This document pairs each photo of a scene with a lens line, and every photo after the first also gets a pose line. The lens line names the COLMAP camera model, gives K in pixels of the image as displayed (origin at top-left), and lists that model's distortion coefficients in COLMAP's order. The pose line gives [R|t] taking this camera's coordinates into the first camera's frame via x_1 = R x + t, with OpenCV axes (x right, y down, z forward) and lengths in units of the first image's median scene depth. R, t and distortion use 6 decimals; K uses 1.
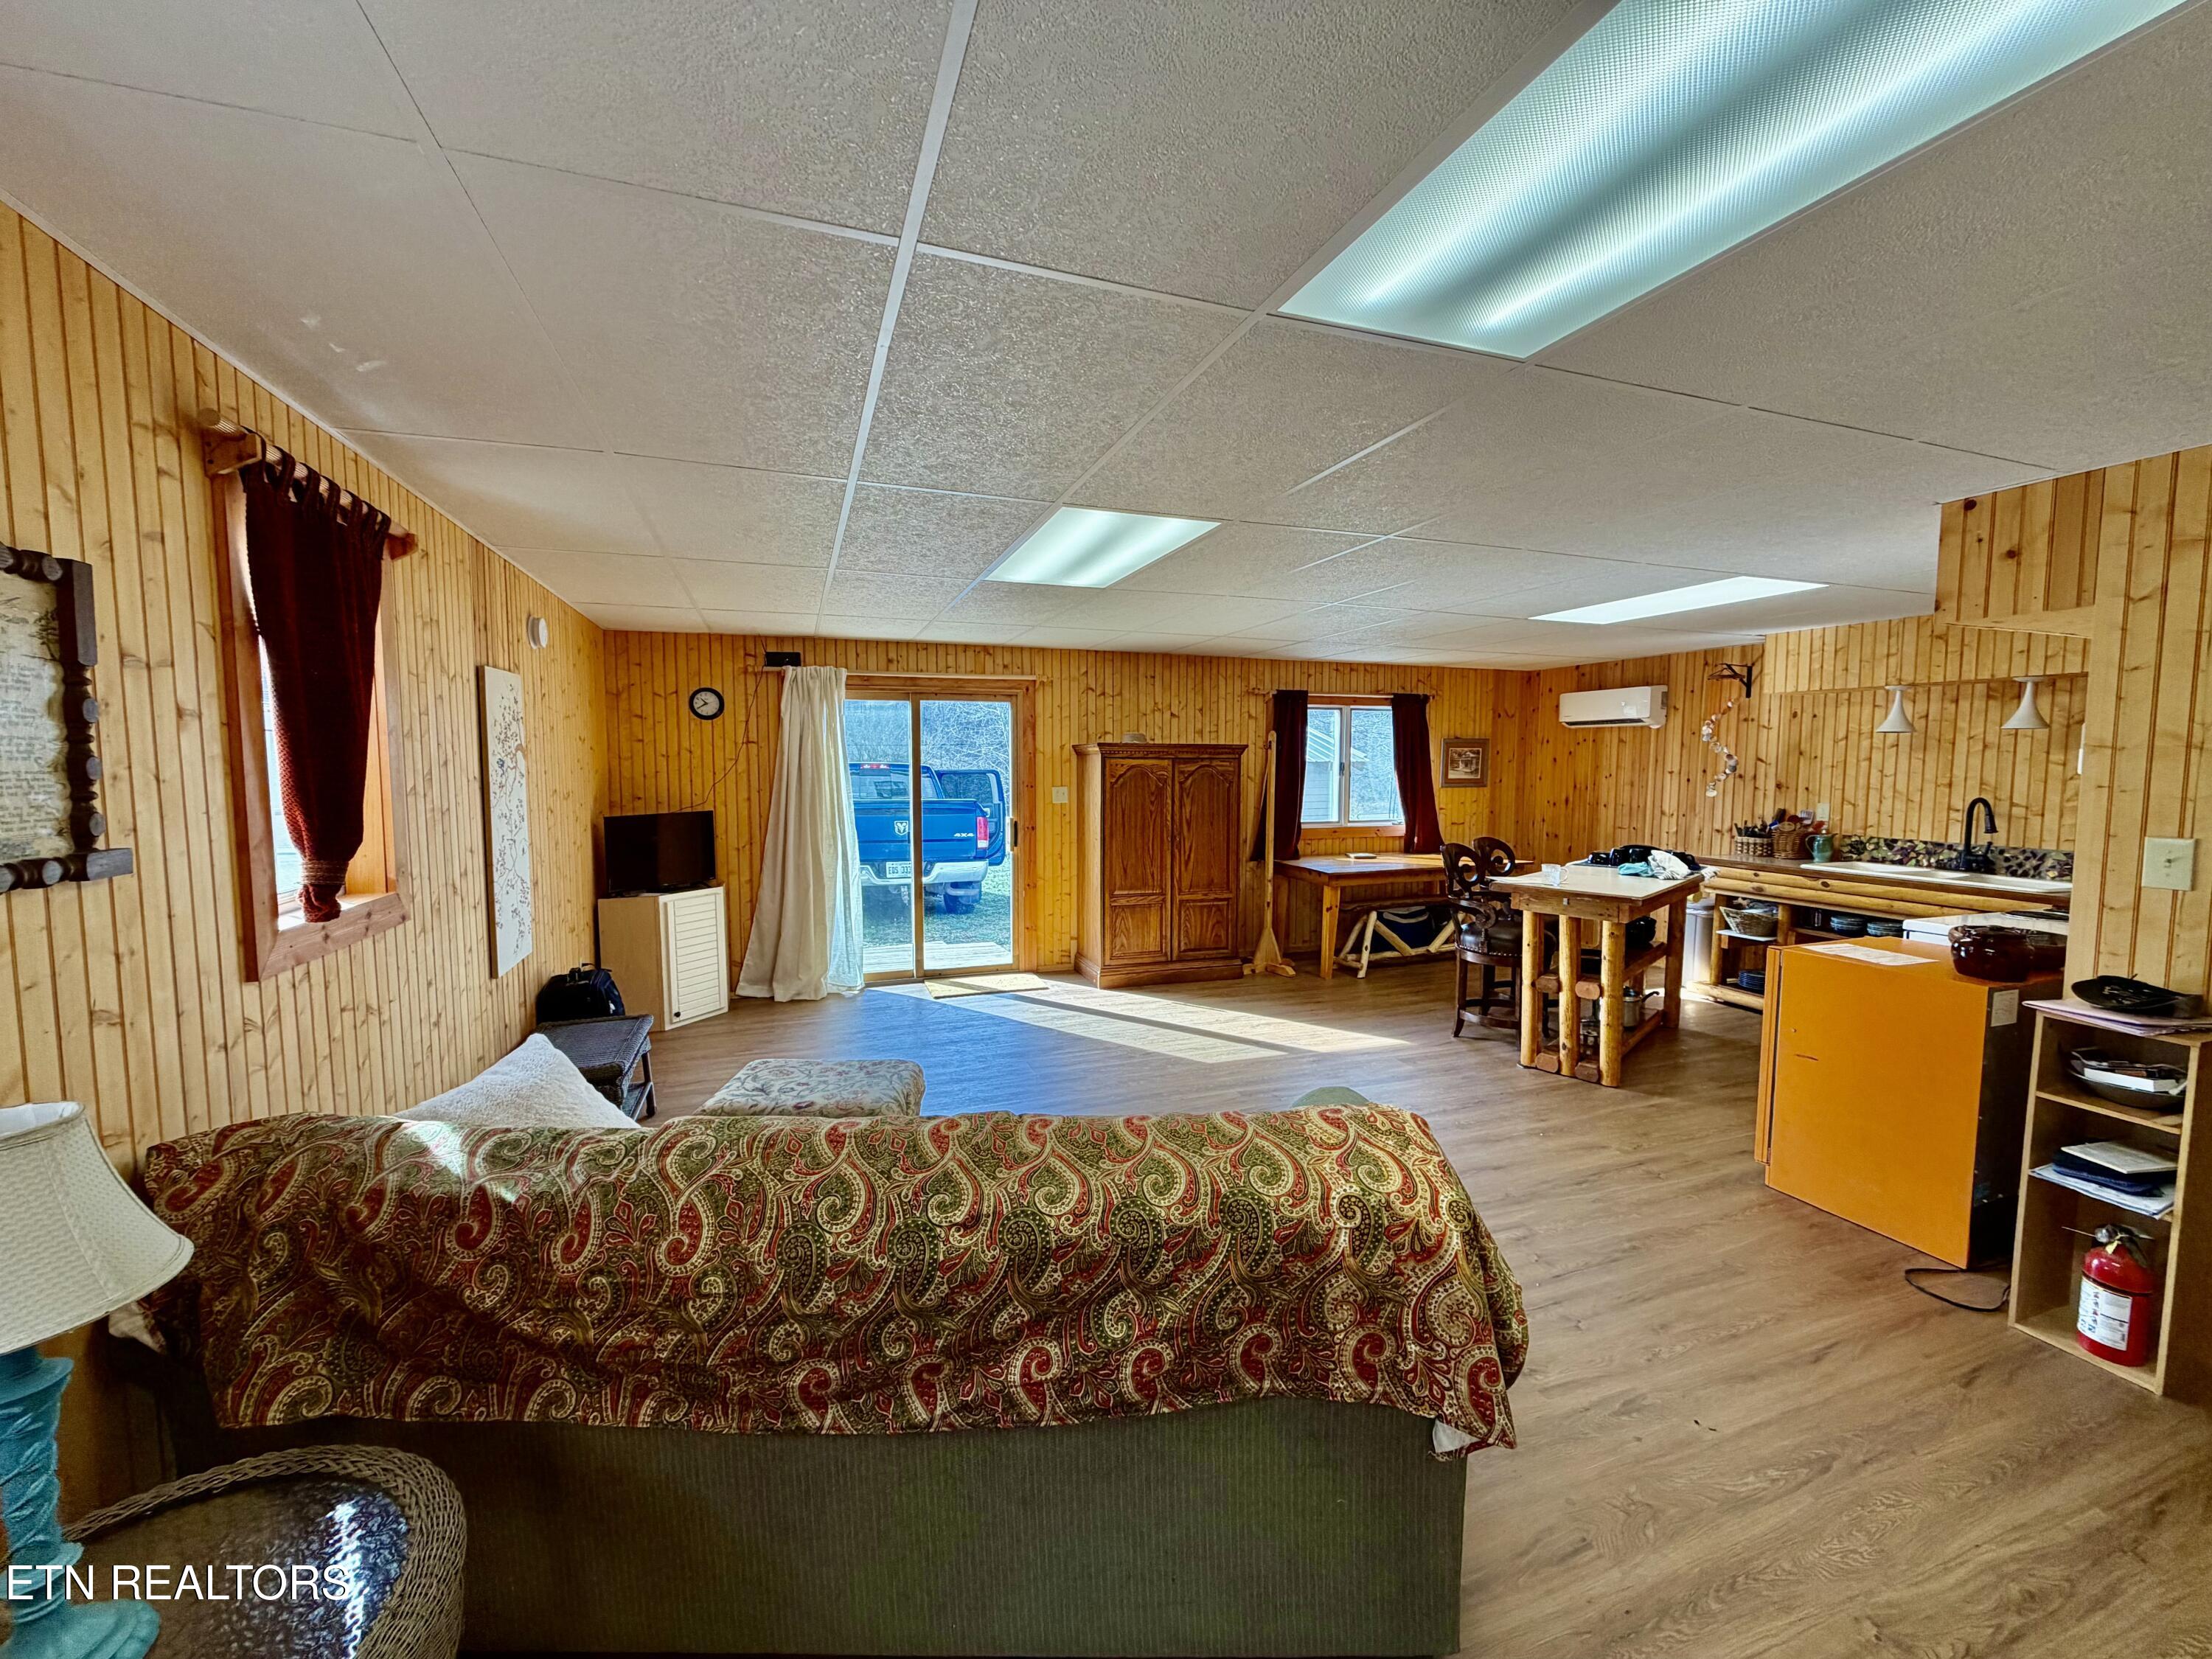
lens RADIAL K [[876.8, 0, 1106.0], [0, 876.8, 829.5], [0, 0, 1]] dist [0.000244, 0.000040]
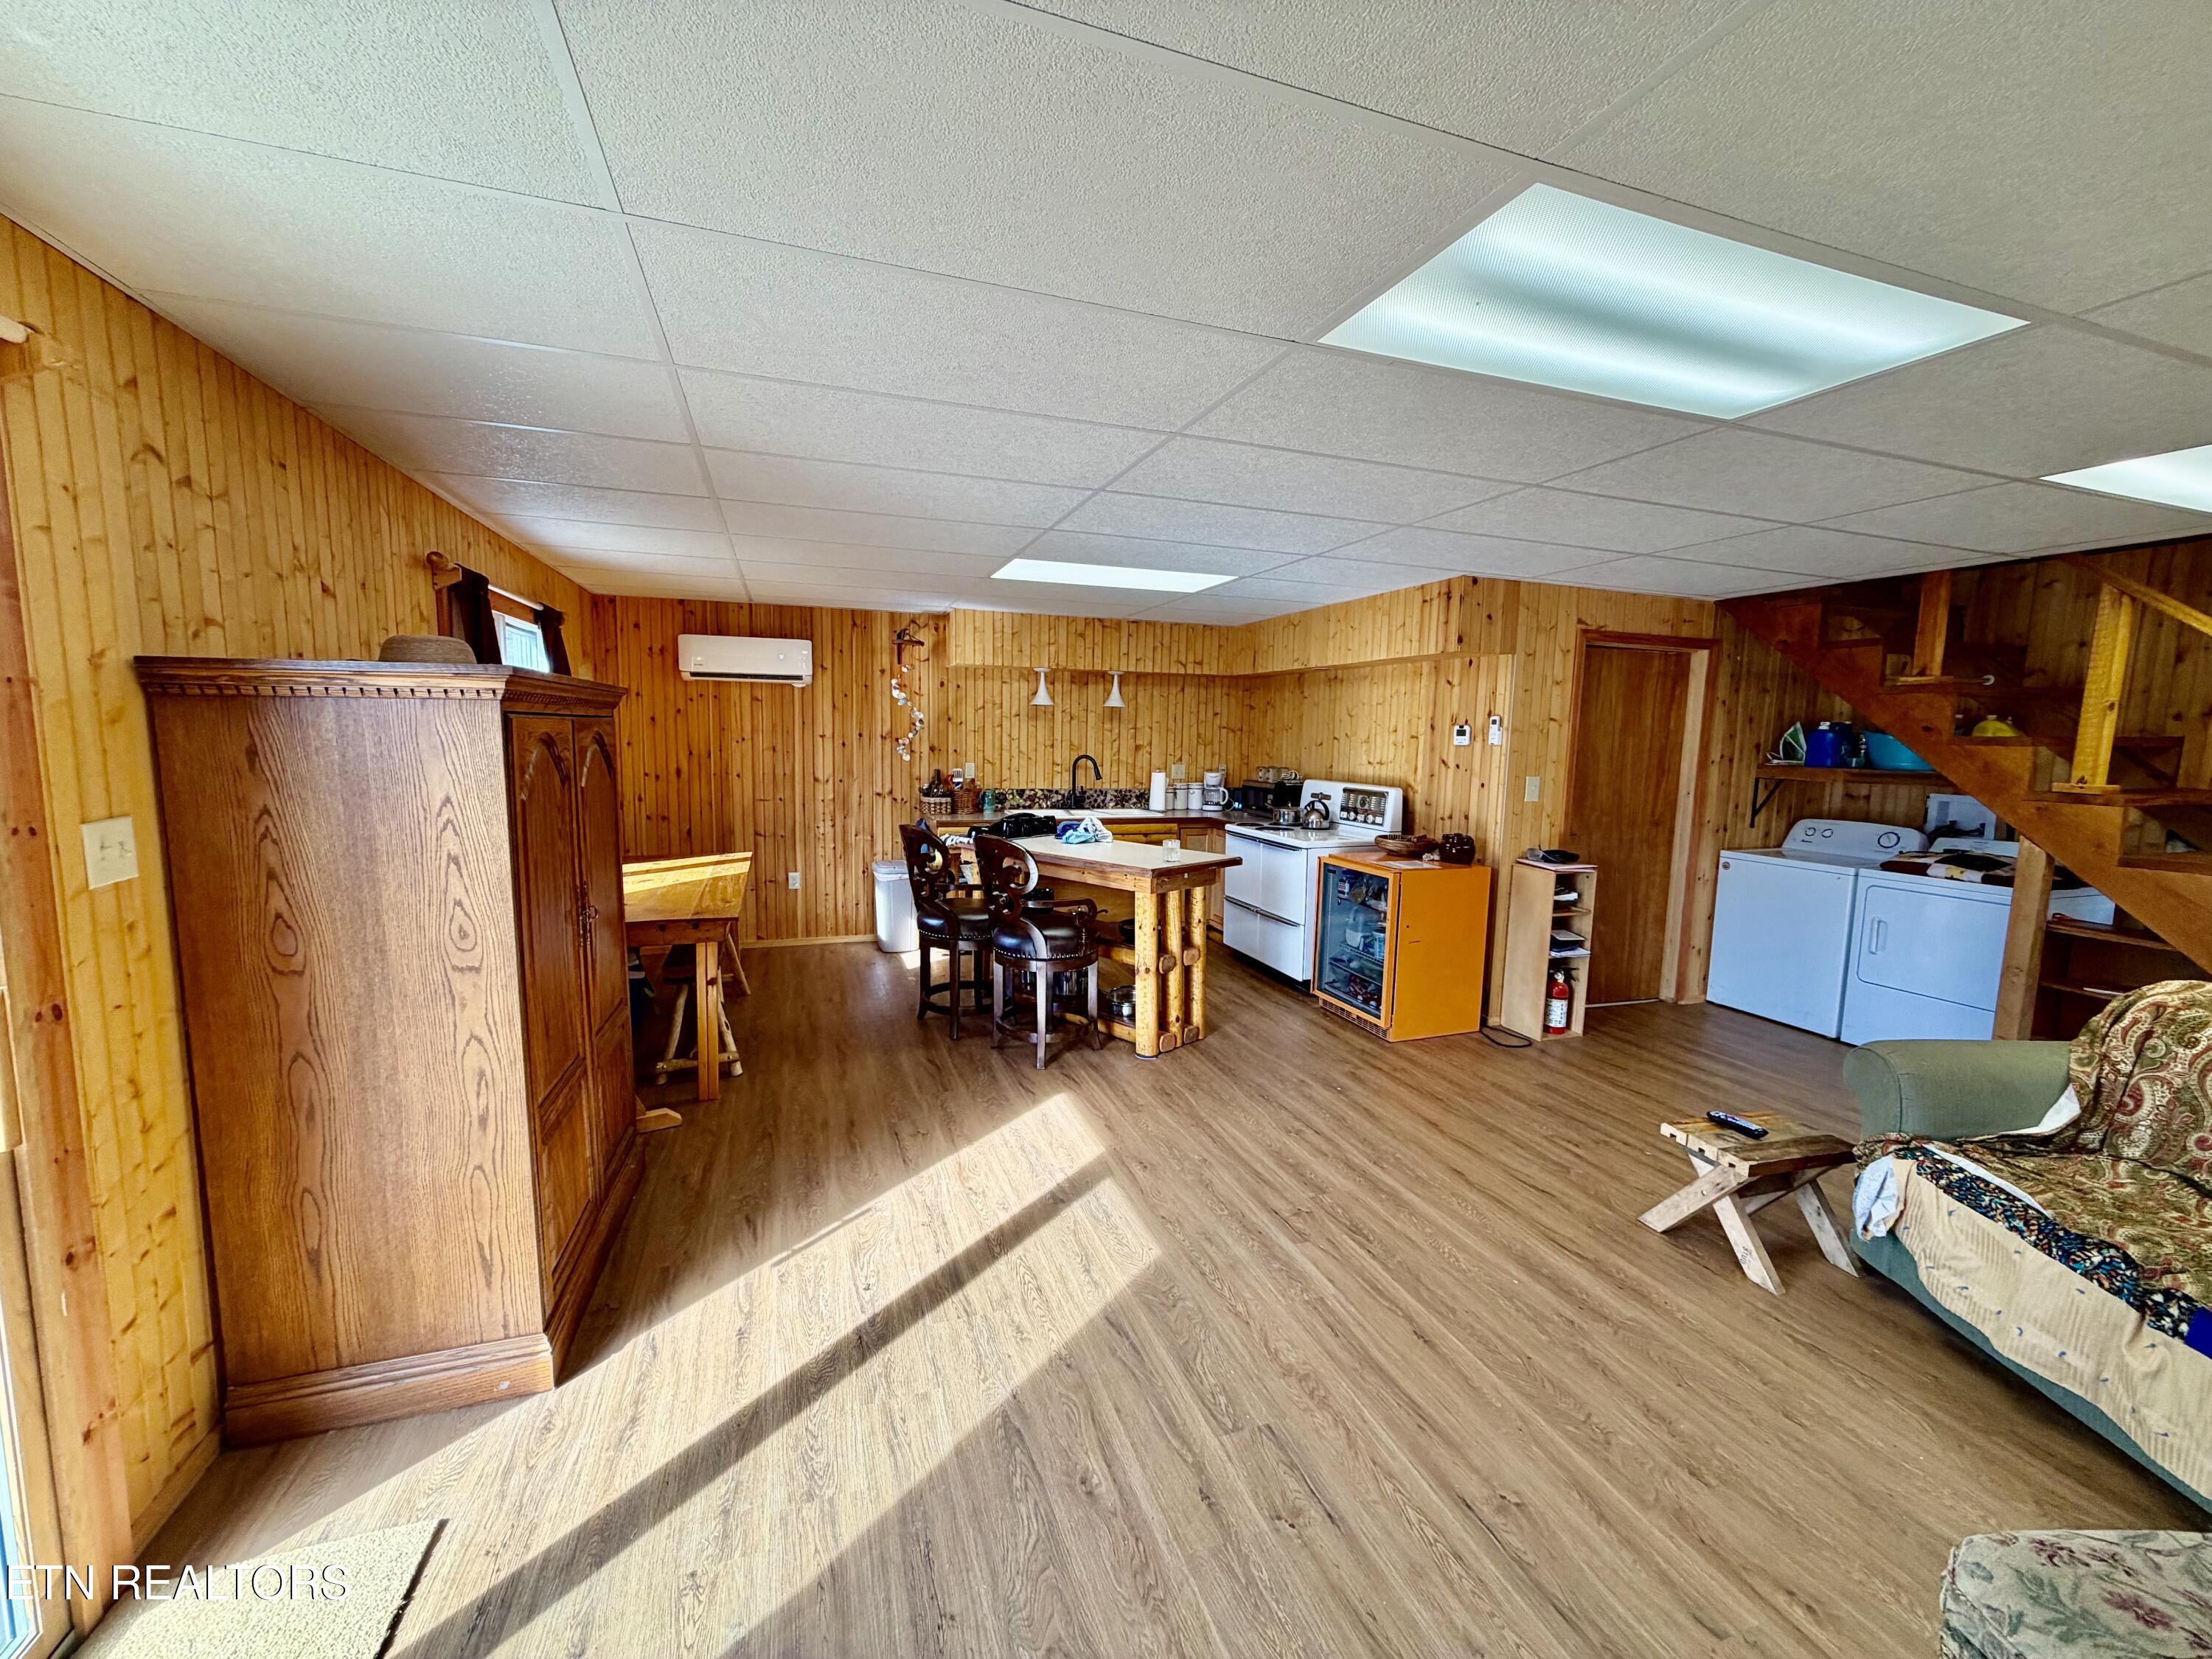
lens RADIAL K [[877.7, 0, 1099.1], [0, 877.7, 826.1], [0, 0, 1]] dist [0.000511, 0.000085]
pose [[0.013410, -0.111973, 0.993621, -0.351609], [0.058989, 0.992068, 0.111002, -0.067856], [-0.998169, 0.057124, 0.019909, 0.834759]]
